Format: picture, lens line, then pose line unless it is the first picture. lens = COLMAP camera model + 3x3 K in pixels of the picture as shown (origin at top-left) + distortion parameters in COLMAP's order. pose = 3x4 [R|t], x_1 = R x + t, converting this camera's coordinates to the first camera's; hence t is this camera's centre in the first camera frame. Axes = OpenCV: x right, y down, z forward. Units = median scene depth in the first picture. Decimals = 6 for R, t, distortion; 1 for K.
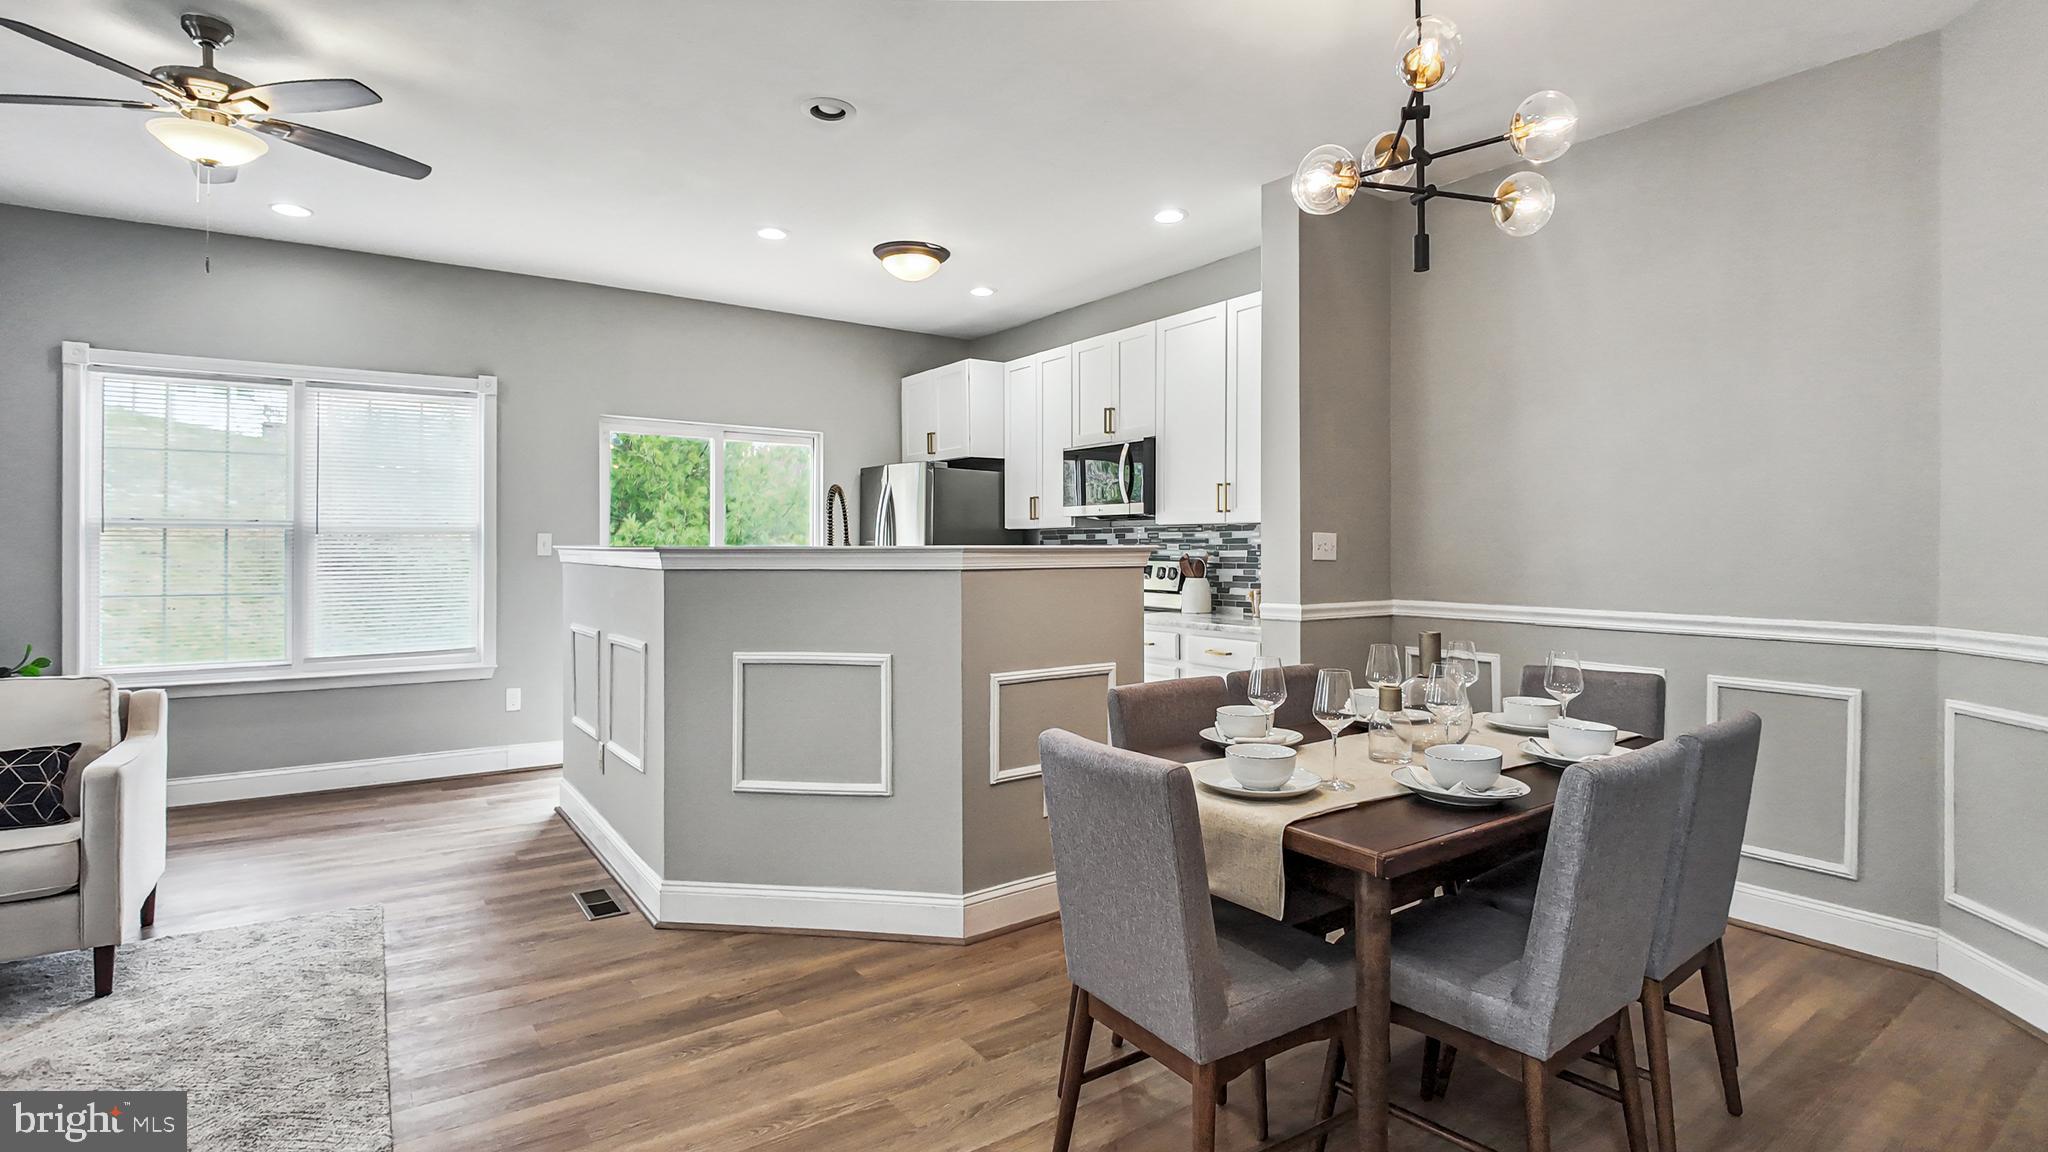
lens RADIAL K [[960.5, 0, 1032.0], [0, 960.5, 550.1], [0, 0, 1]] dist [0.034270, -0.029810]
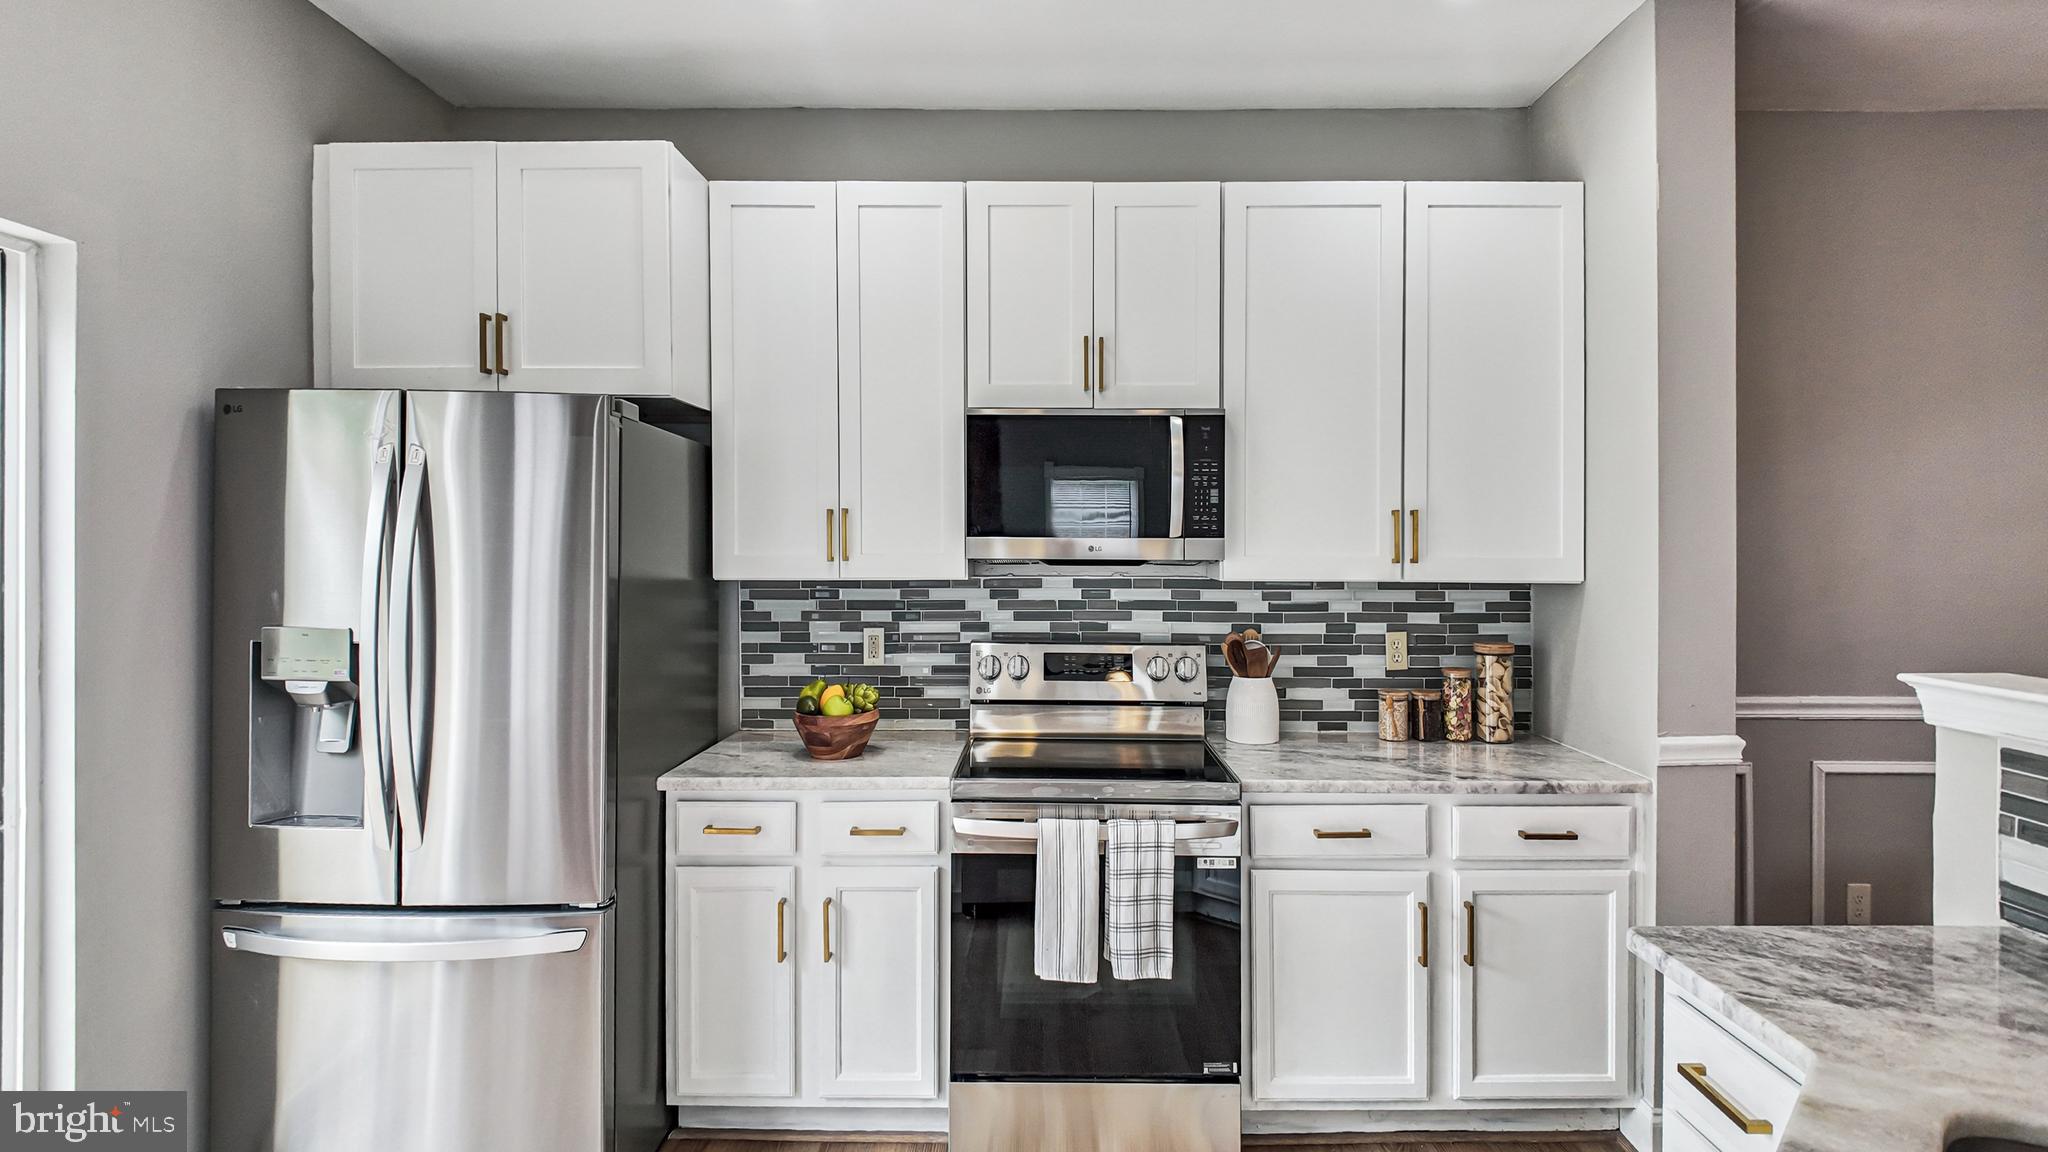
lens RADIAL K [[979.5, 0, 1034.6], [0, 979.5, 550.9], [0, 0, 1]] dist [0.030439, -0.021437]
pose [[0.579918, 0.001964, 0.814673, -0.408292], [-0.002968, 0.999996, -0.000298, -0.047938], [-0.814670, -0.002245, 0.579921, 0.882606]]
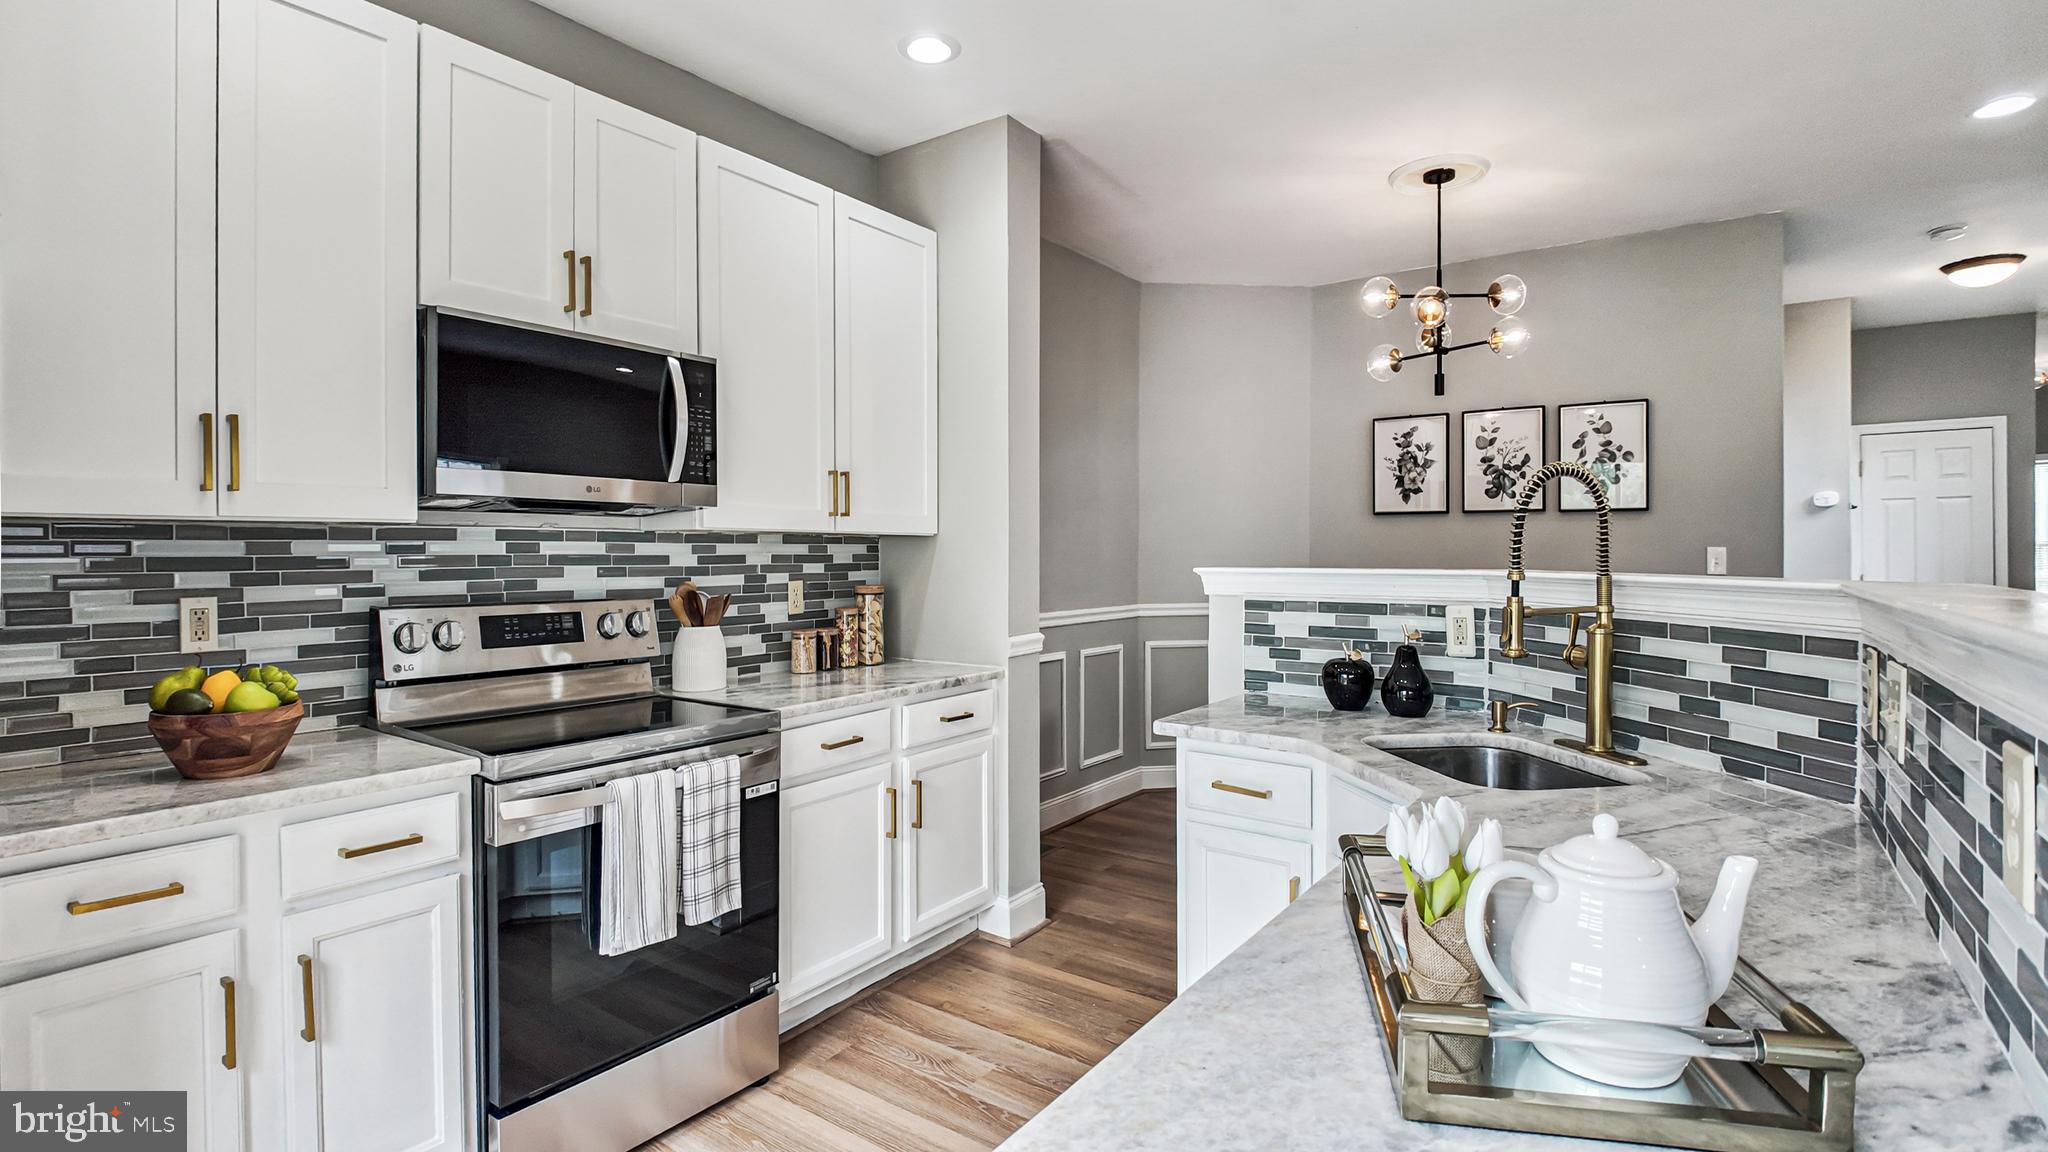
lens RADIAL K [[961.8, 0, 1044.9], [0, 961.8, 564.1], [0, 0, 1]] dist [0.101645, -0.110573]
pose [[-0.336065, -0.009896, 0.941787, -0.491476], [0.004084, 0.999920, 0.011964, -0.014996], [-0.941830, 0.007867, -0.335998, 1.138092]]
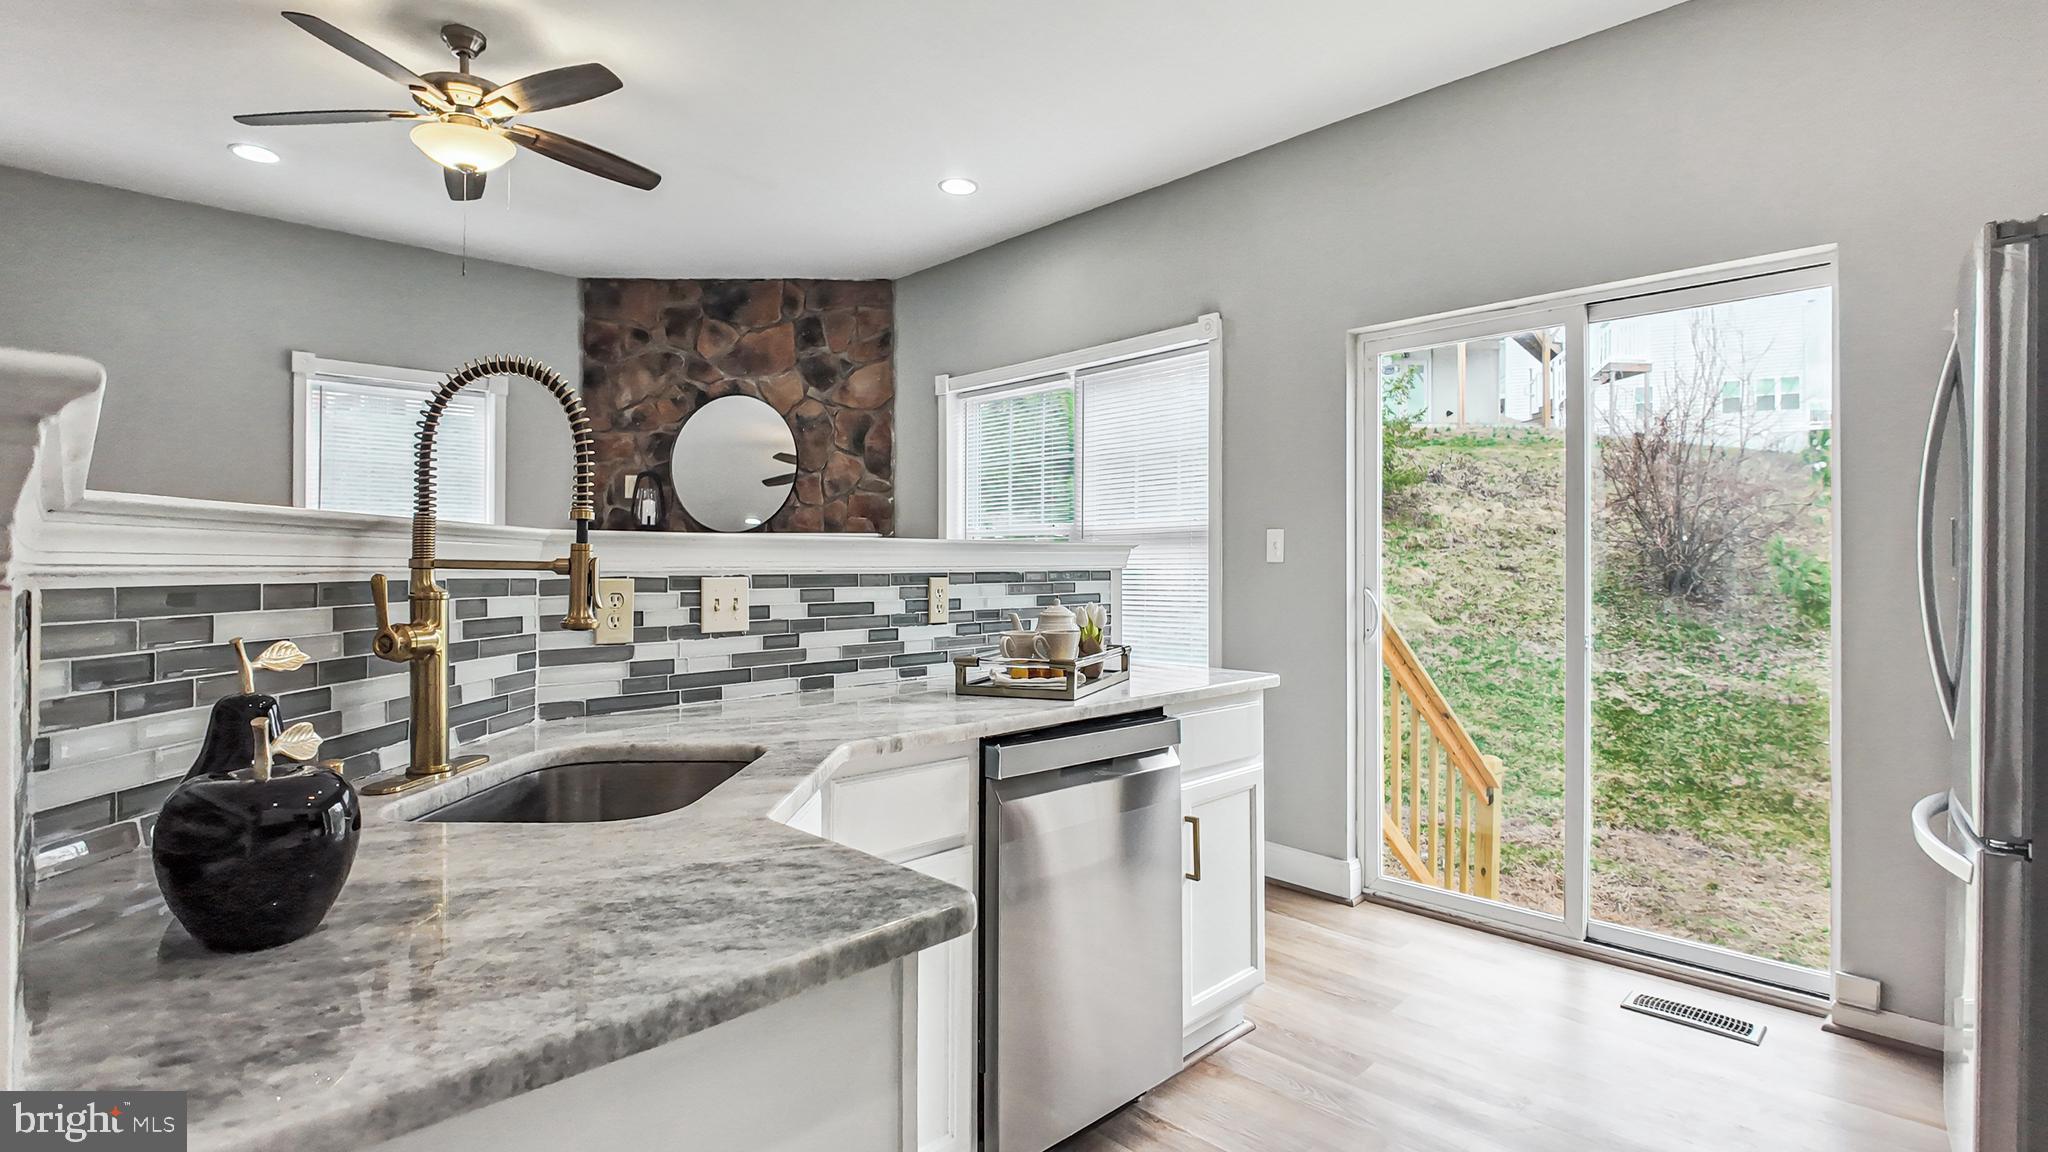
lens RADIAL K [[968.5, 0, 1051.7], [0, 968.5, 543.7], [0, 0, 1]] dist [0.017902, -0.005972]
pose [[0.184518, -0.025212, -0.982506, 0.147179], [-0.002549, 0.999655, -0.026131, 0.012321], [0.982826, 0.007326, 0.184390, 0.891872]]
